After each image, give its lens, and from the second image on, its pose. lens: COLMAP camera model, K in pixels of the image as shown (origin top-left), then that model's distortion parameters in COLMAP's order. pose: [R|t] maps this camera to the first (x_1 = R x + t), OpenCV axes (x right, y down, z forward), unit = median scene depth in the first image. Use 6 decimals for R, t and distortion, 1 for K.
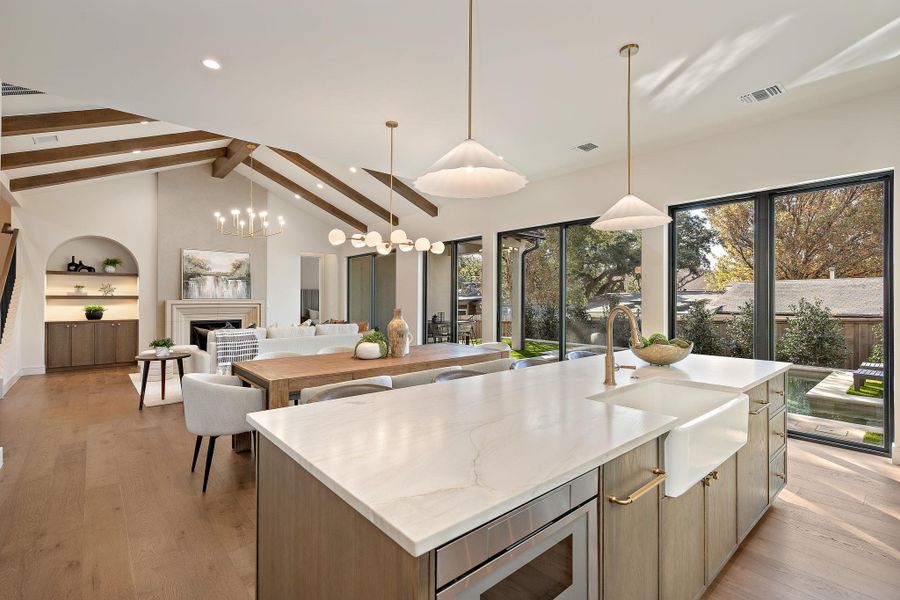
lens RADIAL K [[404.6, 0, 446.1], [0, 404.6, 300.6], [0, 0, 1]] dist [-0.015781, -0.000216]
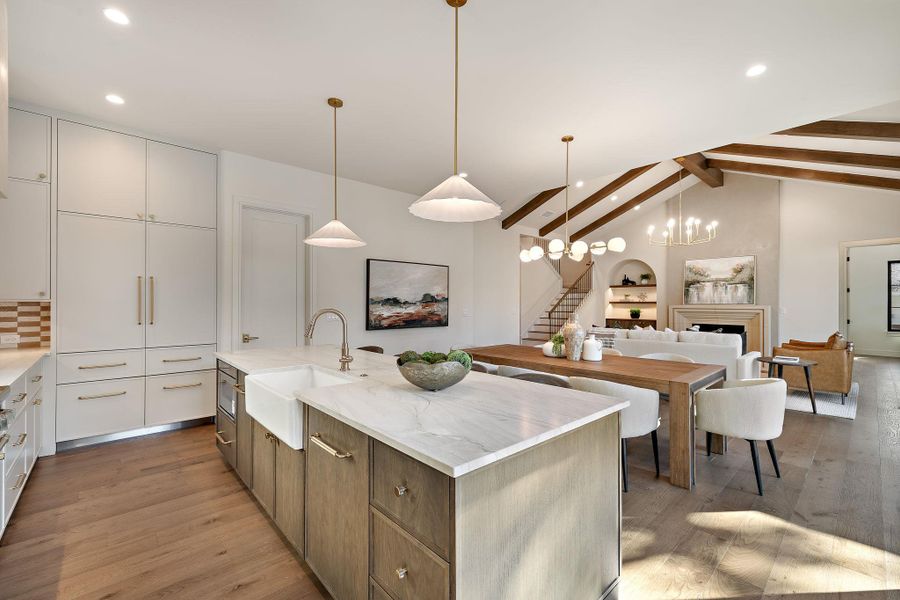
lens RADIAL K [[383.8, 0, 454.3], [0, 383.8, 299.5], [0, 0, 1]] dist [0.011274, -0.000419]
pose [[0.022251, -0.008623, -0.999715, 0.432852], [0.000151, 0.999963, -0.008622, -0.007422], [0.999752, 0.000041, 0.022251, 0.313959]]
